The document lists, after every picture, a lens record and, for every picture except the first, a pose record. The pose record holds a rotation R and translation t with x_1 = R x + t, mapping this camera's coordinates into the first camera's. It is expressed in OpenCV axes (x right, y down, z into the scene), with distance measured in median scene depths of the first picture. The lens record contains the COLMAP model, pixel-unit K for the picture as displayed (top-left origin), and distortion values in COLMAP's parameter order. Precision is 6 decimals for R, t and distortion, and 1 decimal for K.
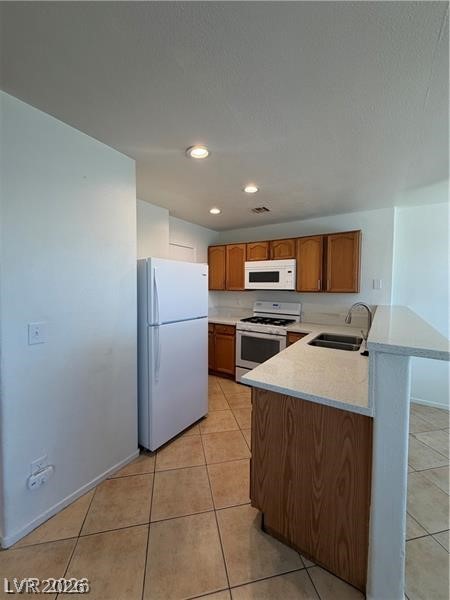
lens RADIAL K [[239.1, 0, 224.4], [0, 239.1, 297.2], [0, 0, 1]] dist [0.001420, -0.000803]
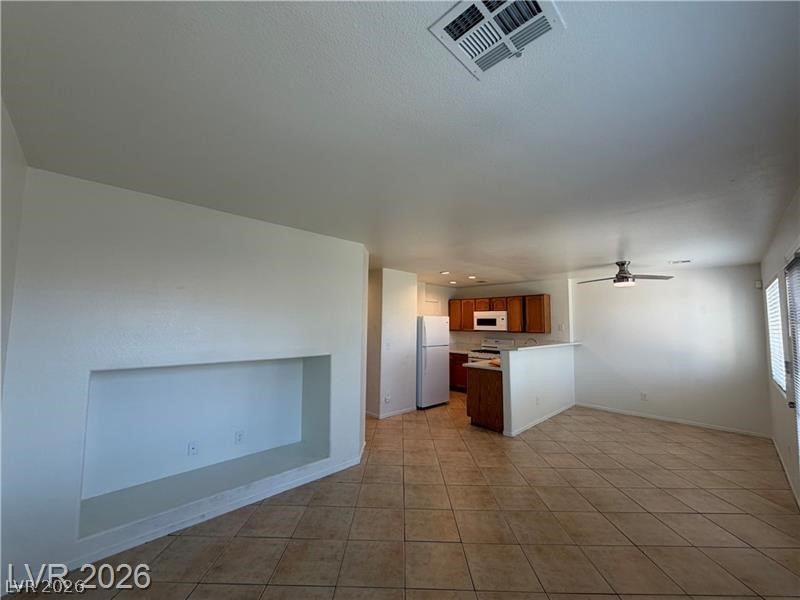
lens RADIAL K [[318.8, 0, 393.9], [0, 318.8, 297.0], [0, 0, 1]] dist [0.001420, -0.000803]
pose [[0.972118, -0.017529, -0.233835, 0.073998], [-0.014016, 0.991076, -0.132562, 0.034404], [0.234071, 0.132144, 0.963197, -1.155400]]
